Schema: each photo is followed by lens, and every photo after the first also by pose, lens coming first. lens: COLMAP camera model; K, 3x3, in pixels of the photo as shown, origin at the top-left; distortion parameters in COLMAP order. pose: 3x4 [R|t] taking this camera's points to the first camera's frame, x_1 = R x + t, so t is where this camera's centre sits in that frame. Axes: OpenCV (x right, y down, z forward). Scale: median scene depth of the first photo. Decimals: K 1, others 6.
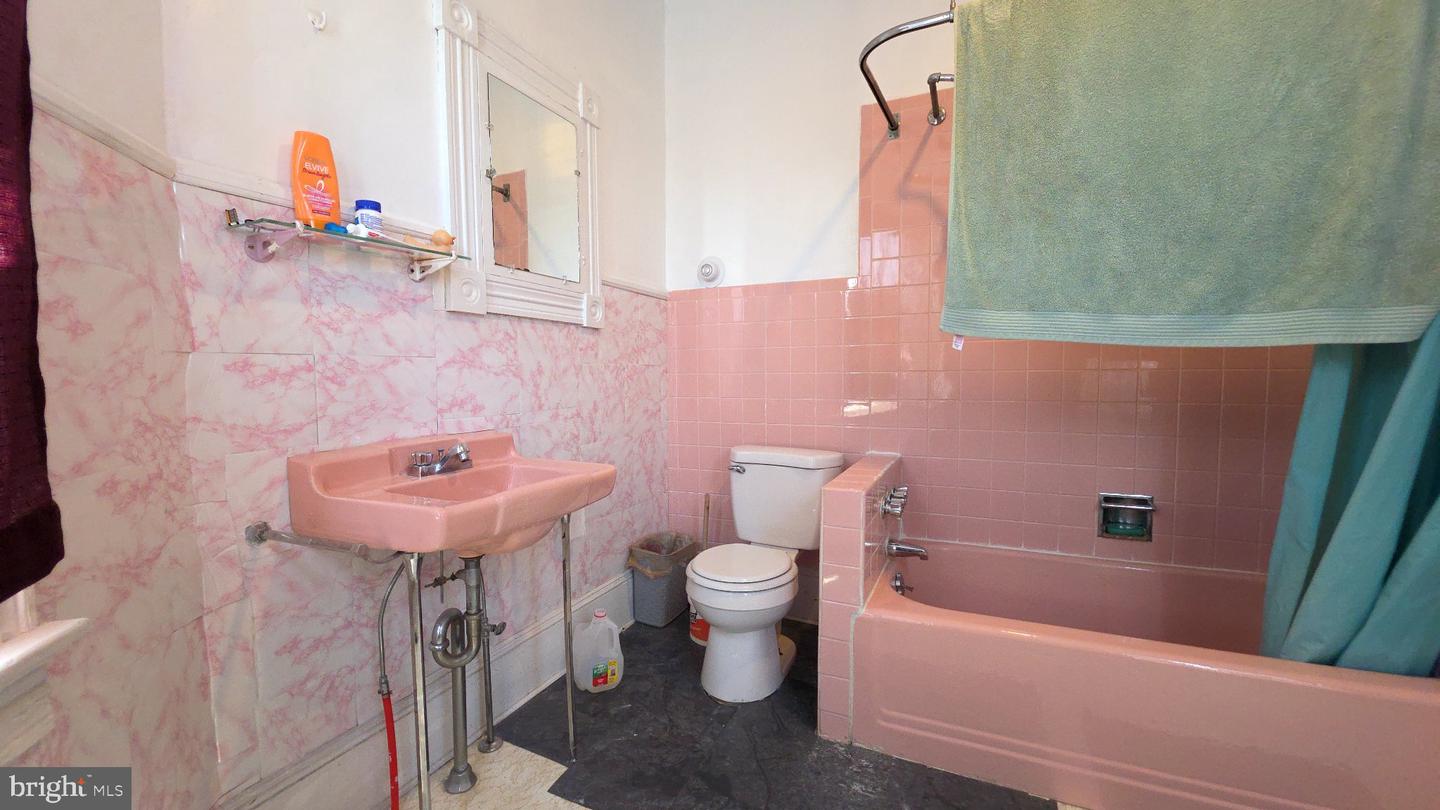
lens RADIAL K [[575.8, 0, 721.8], [0, 575.8, 408.8], [0, 0, 1]] dist [-0.000309, -0.000174]
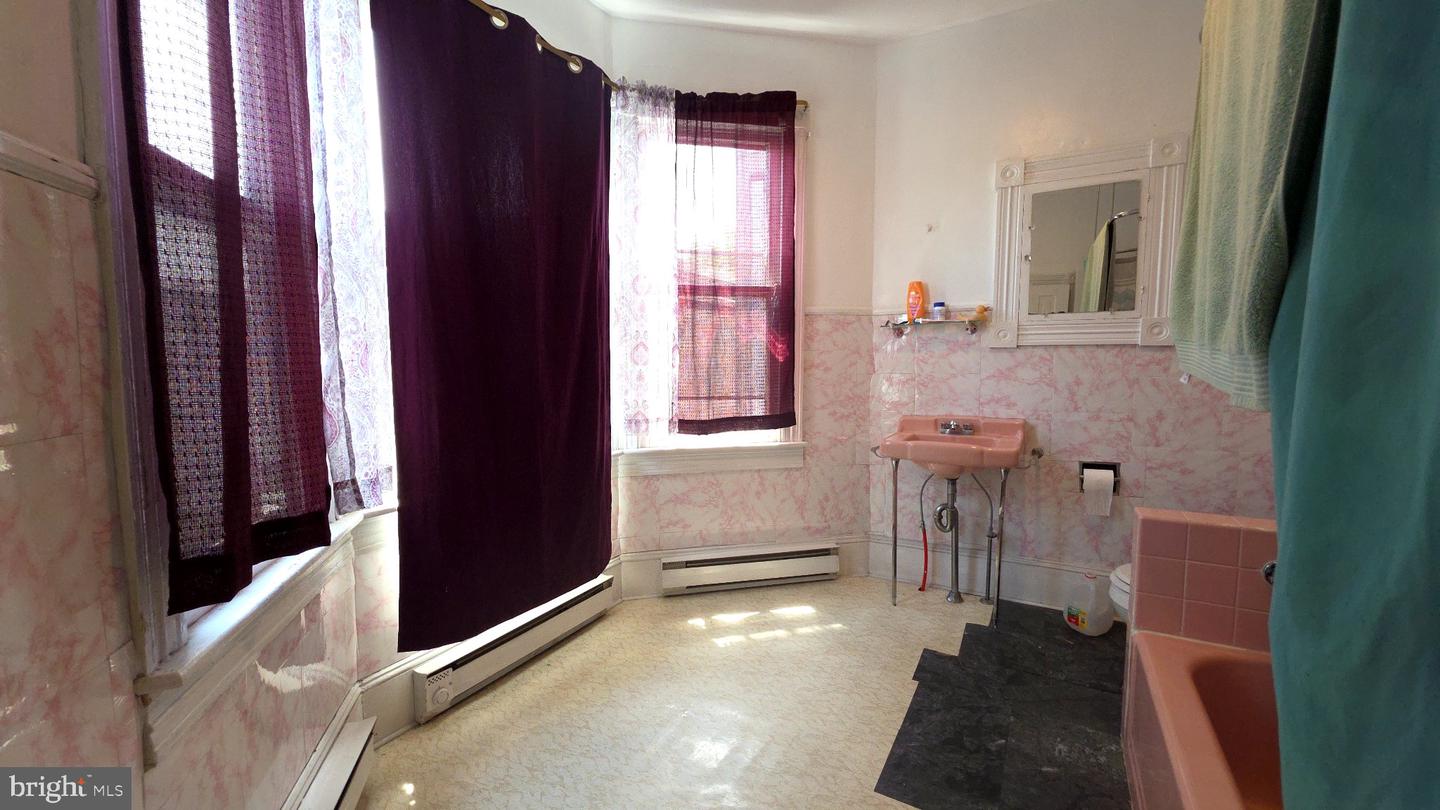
lens RADIAL K [[575.8, 0, 721.3], [0, 575.8, 410.0], [0, 0, 1]] dist [-0.000309, -0.000174]
pose [[-0.106004, 0.084454, -0.990773, 1.327981], [-0.060762, 0.993975, 0.091228, -0.087290], [0.992507, 0.069872, -0.100234, 0.354190]]
